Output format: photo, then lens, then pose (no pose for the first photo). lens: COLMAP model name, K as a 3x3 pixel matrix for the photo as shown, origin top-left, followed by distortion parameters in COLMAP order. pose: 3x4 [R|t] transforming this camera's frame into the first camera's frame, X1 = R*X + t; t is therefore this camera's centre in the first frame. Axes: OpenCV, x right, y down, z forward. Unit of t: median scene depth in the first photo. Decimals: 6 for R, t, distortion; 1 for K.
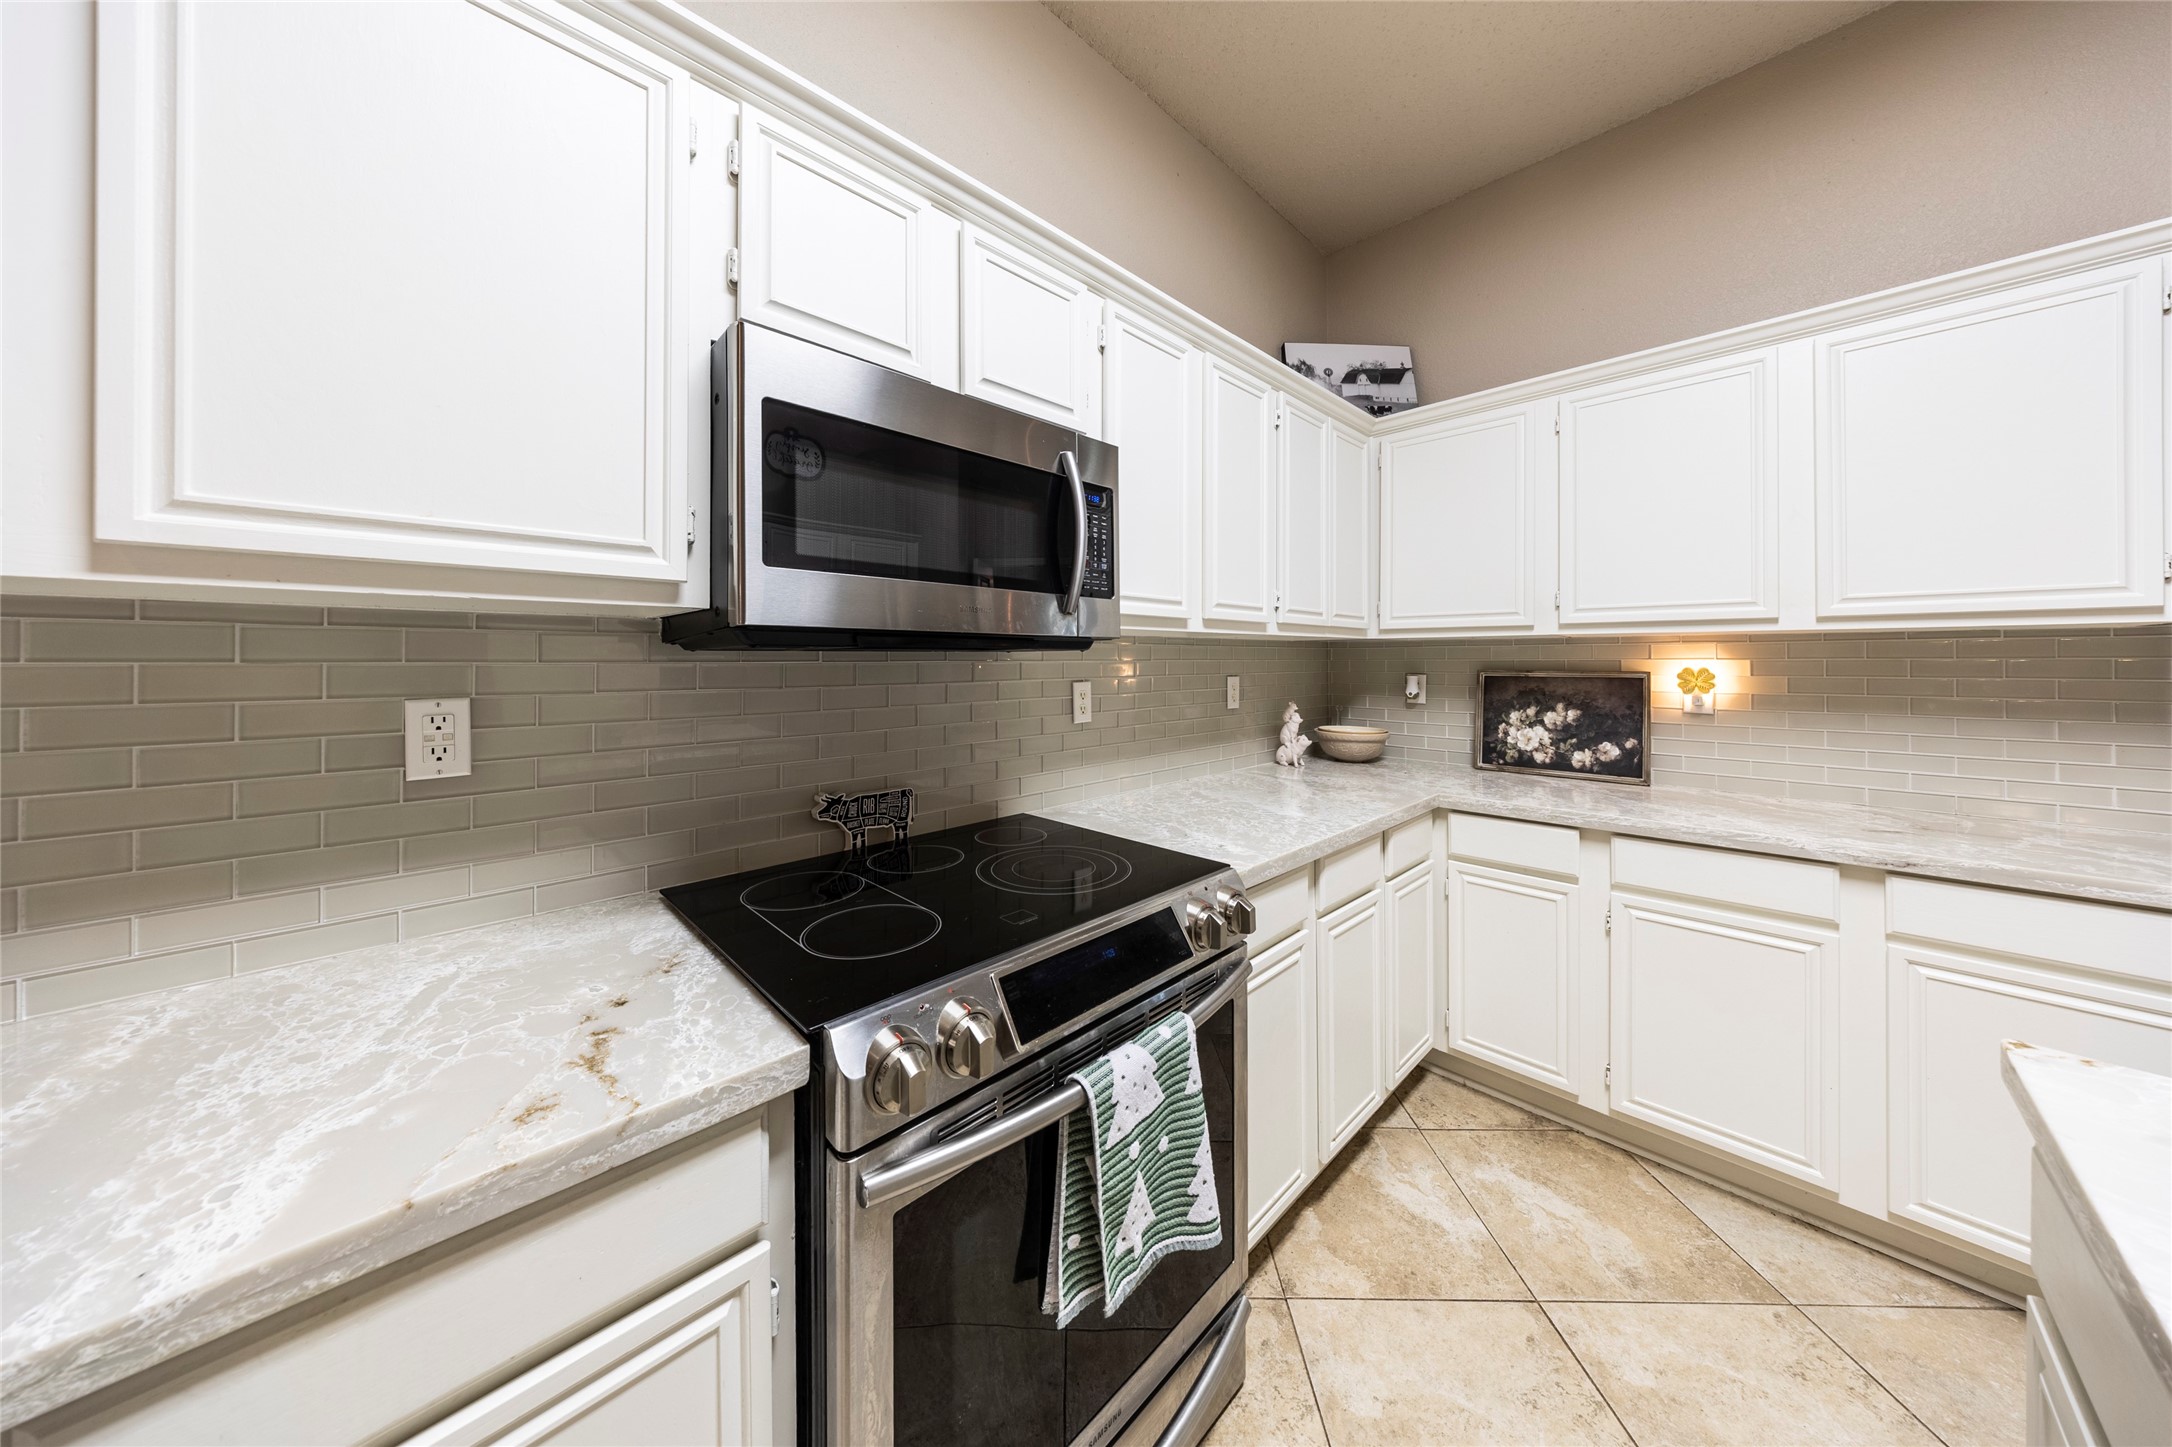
lens RADIAL K [[641.3, 0, 1077.9], [0, 641.3, 662.3], [0, 0, 1]] dist [-0.011357, -0.000055]
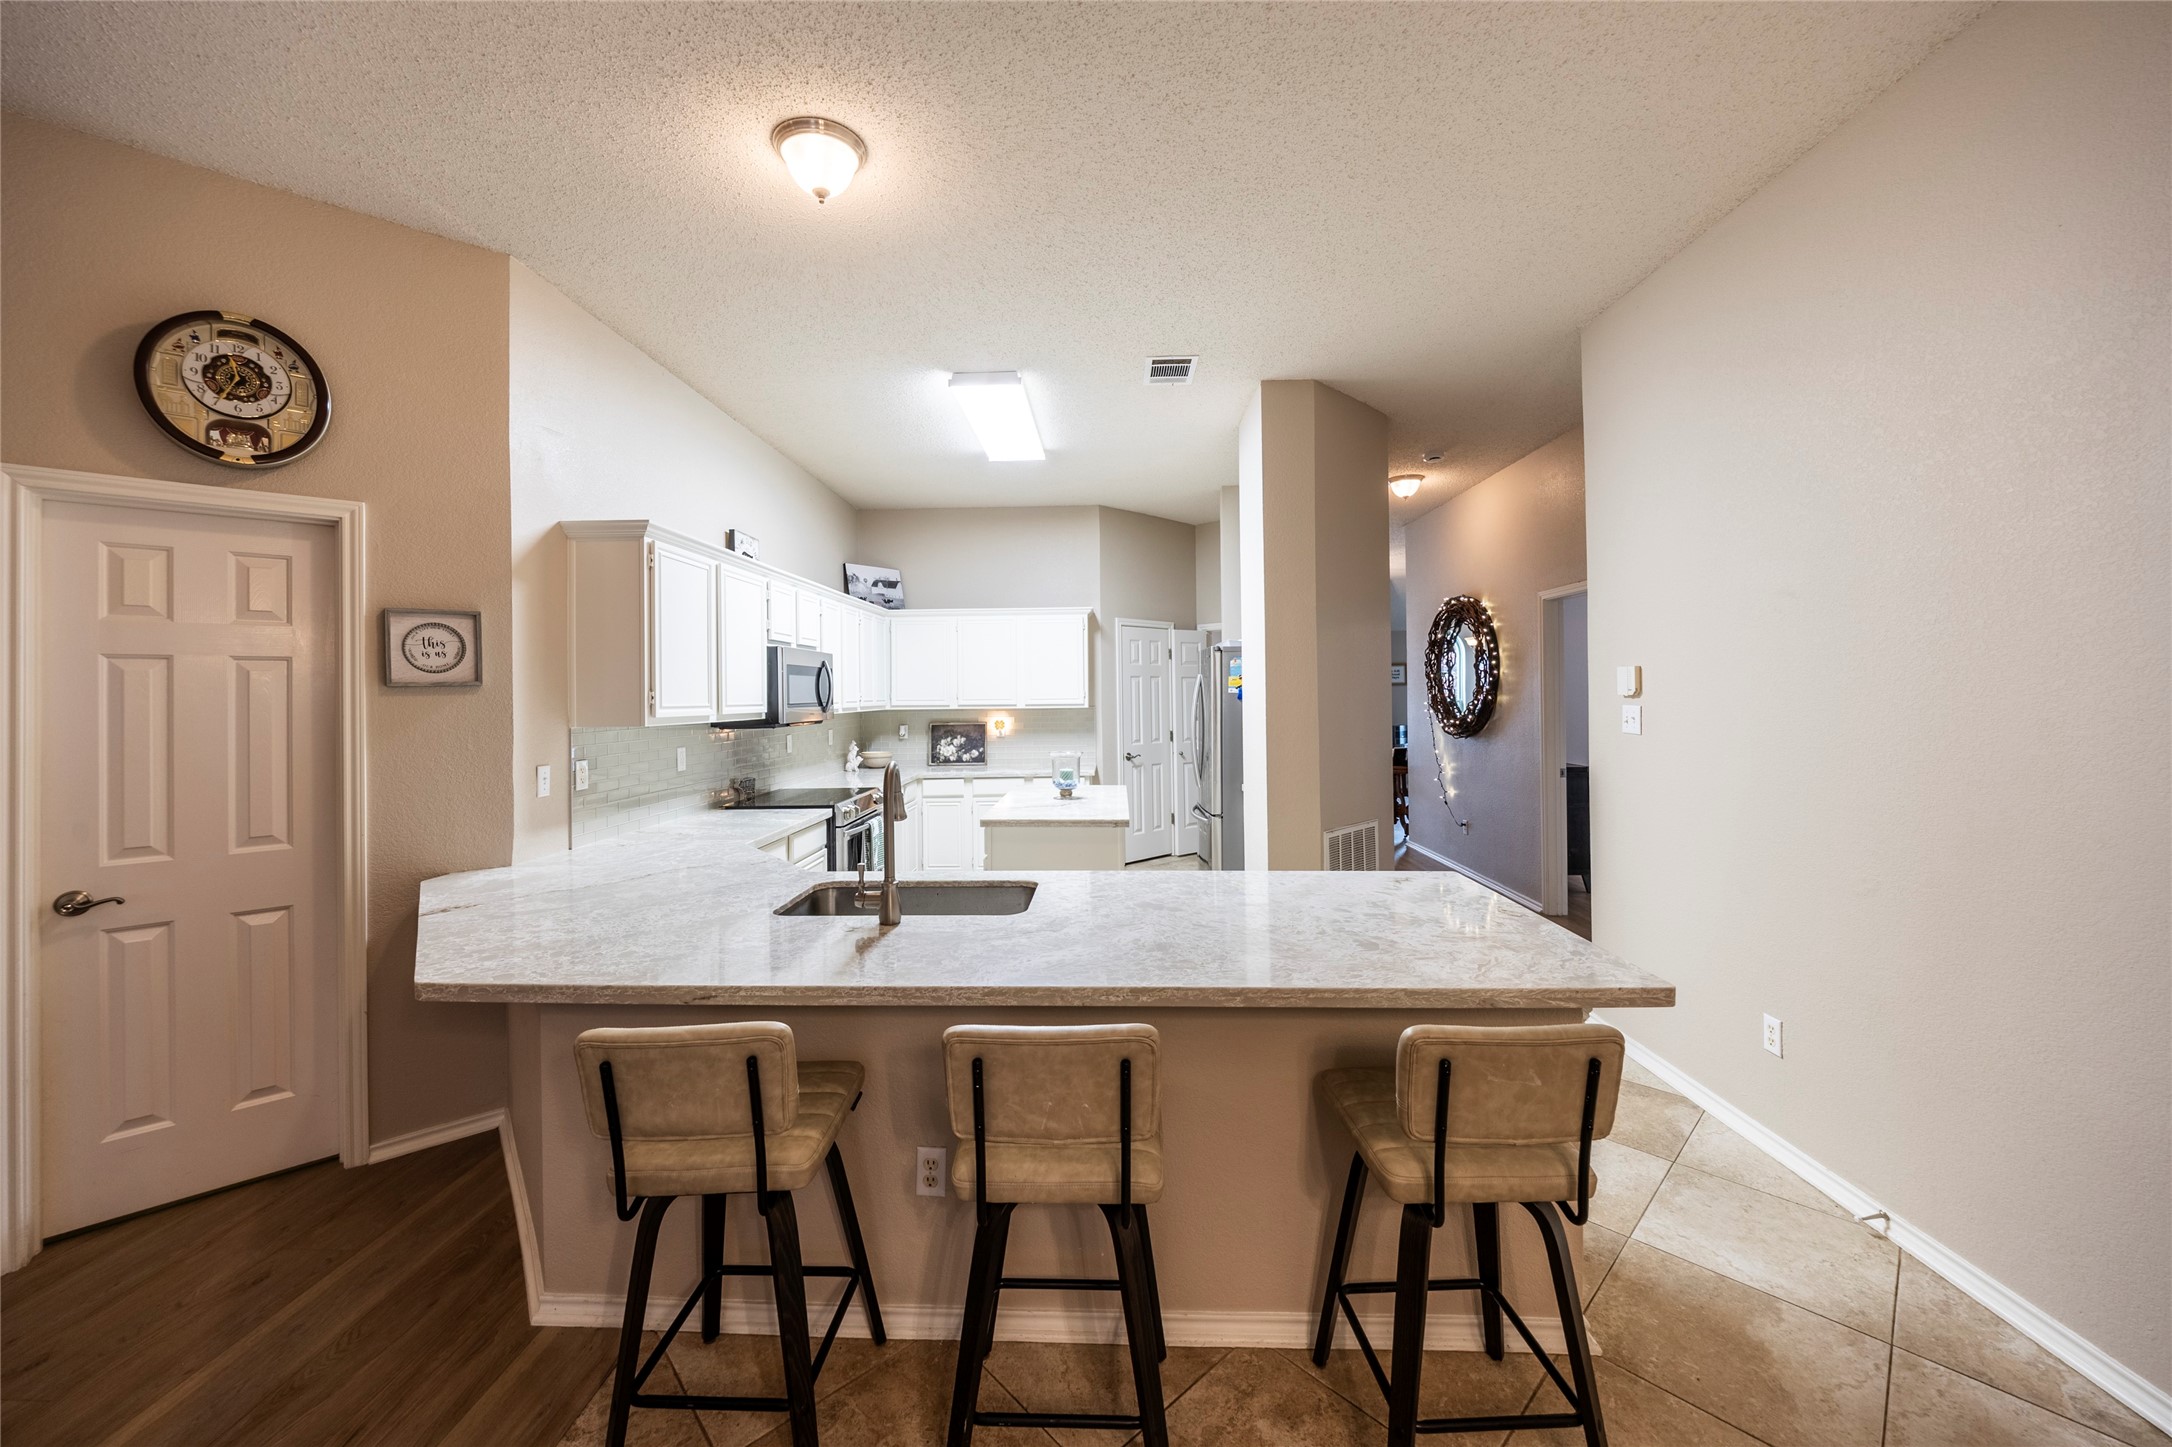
lens RADIAL K [[802.2, 0, 1084.0], [0, 802.2, 689.8], [0, 0, 1]] dist [-0.000102, -0.000016]
pose [[0.707467, -0.004016, 0.706735, -1.303604], [0.013636, 0.999875, -0.007969, -0.096328], [-0.706615, 0.015275, 0.707433, -1.838475]]
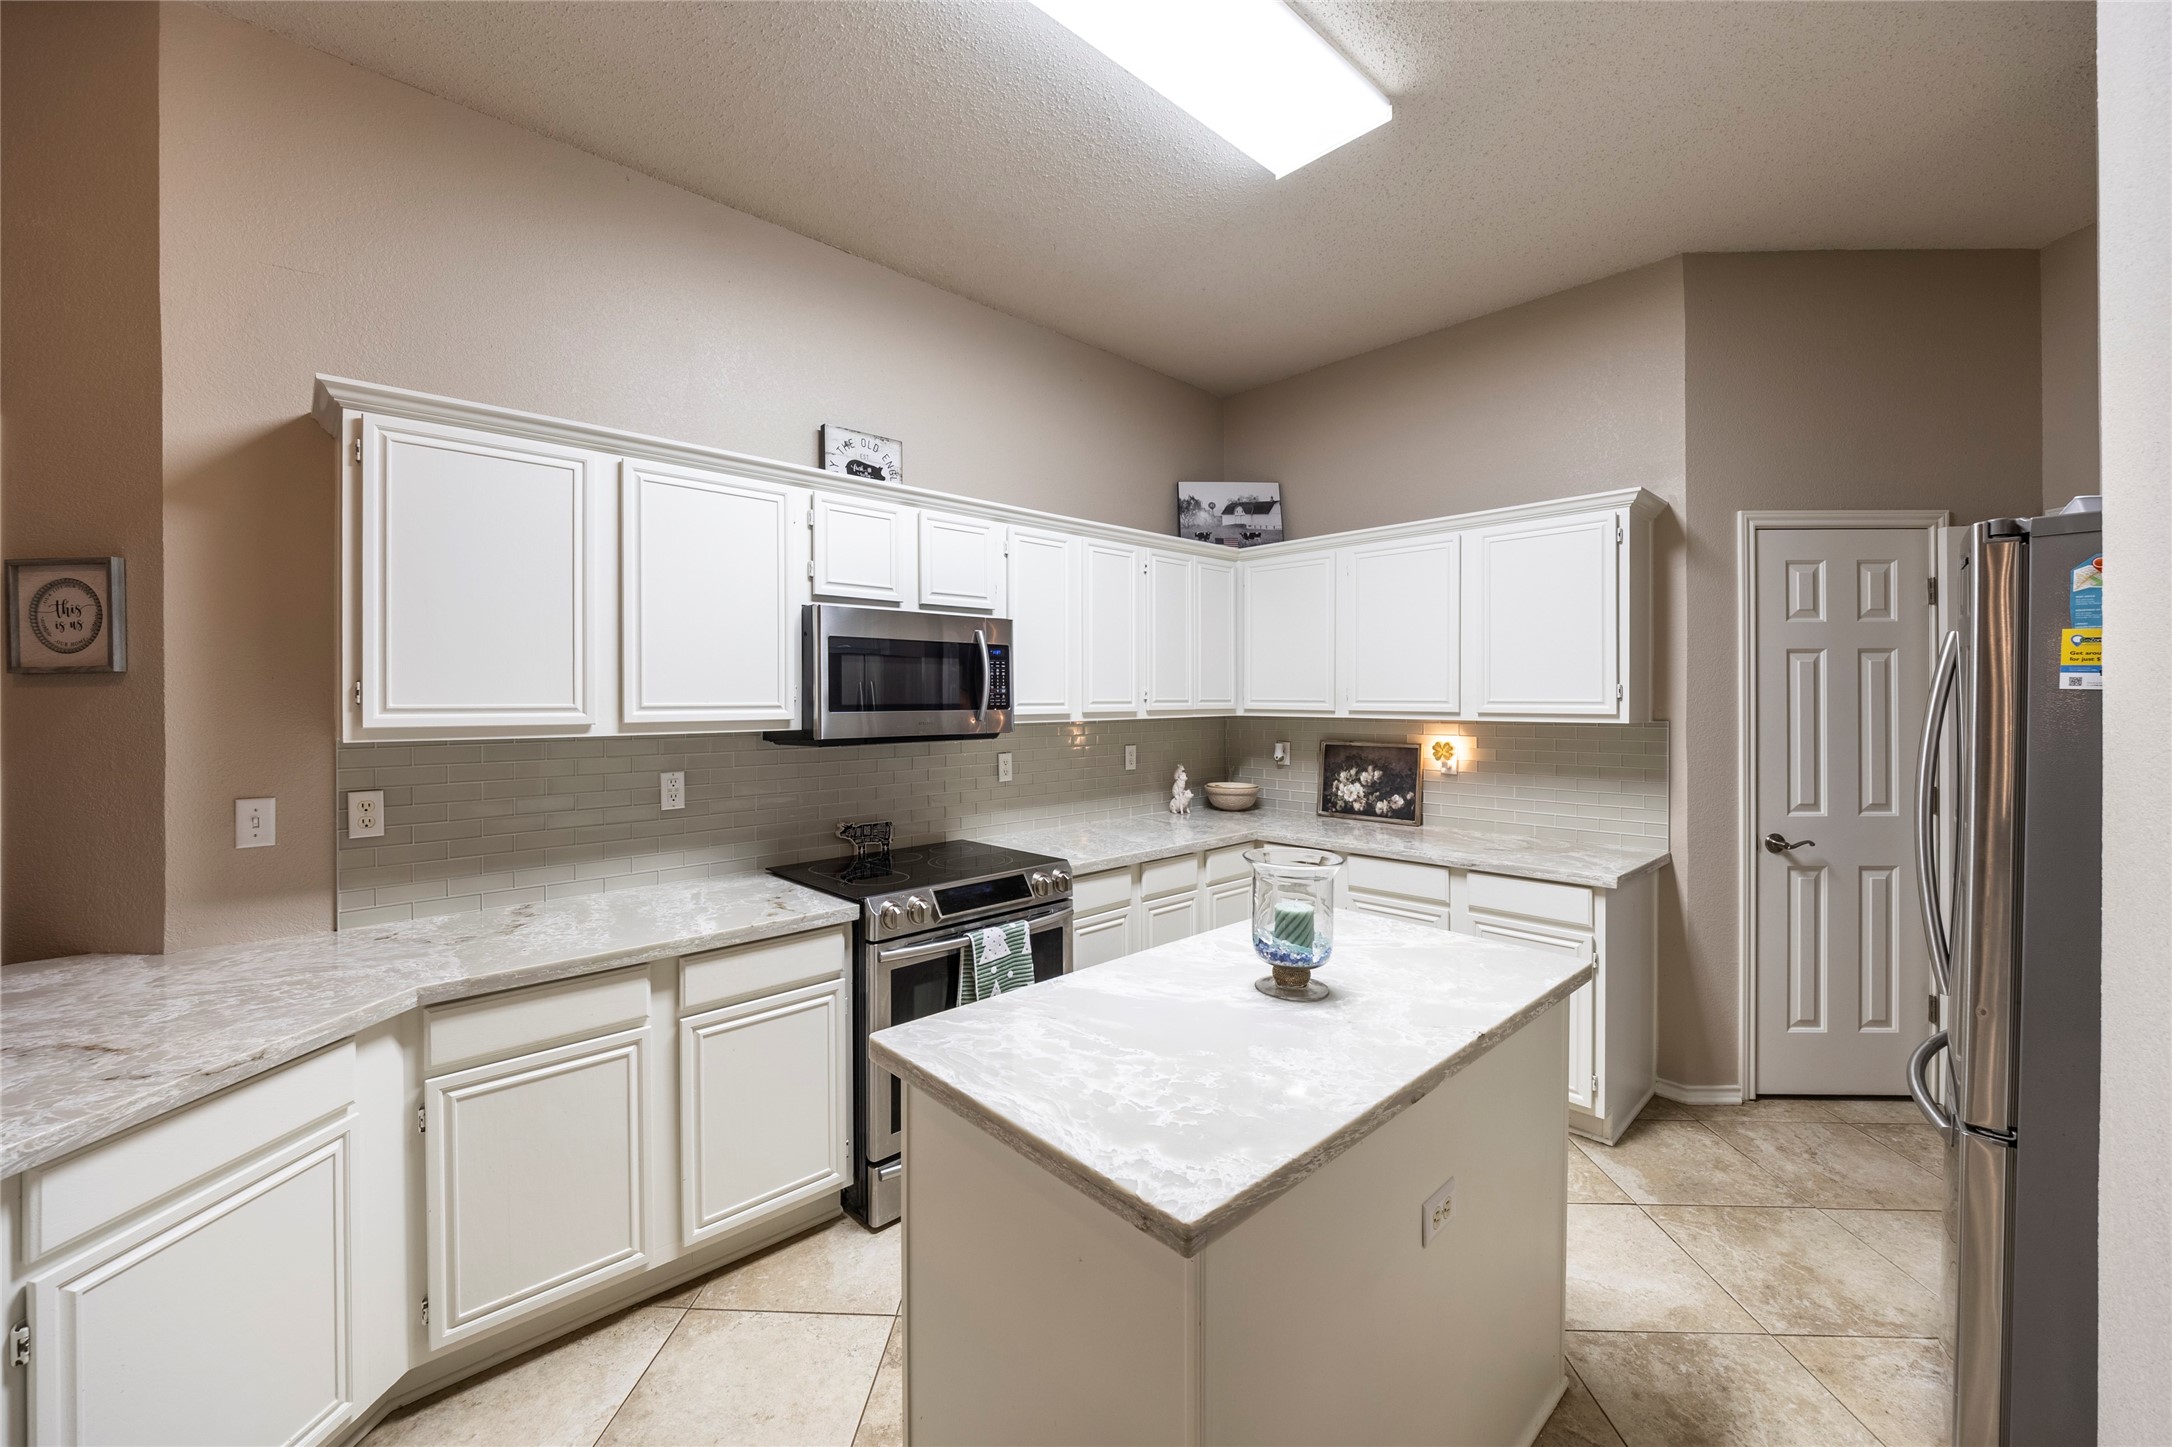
lens RADIAL K [[844.3, 0, 1086.2], [0, 844.3, 698.7], [0, 0, 1]] dist [-0.001100, -0.000123]
pose [[0.999981, -0.002132, -0.005798, 0.206463], [0.002140, 0.999997, 0.001332, -0.098292], [0.005795, -0.001344, 0.999982, -0.949665]]
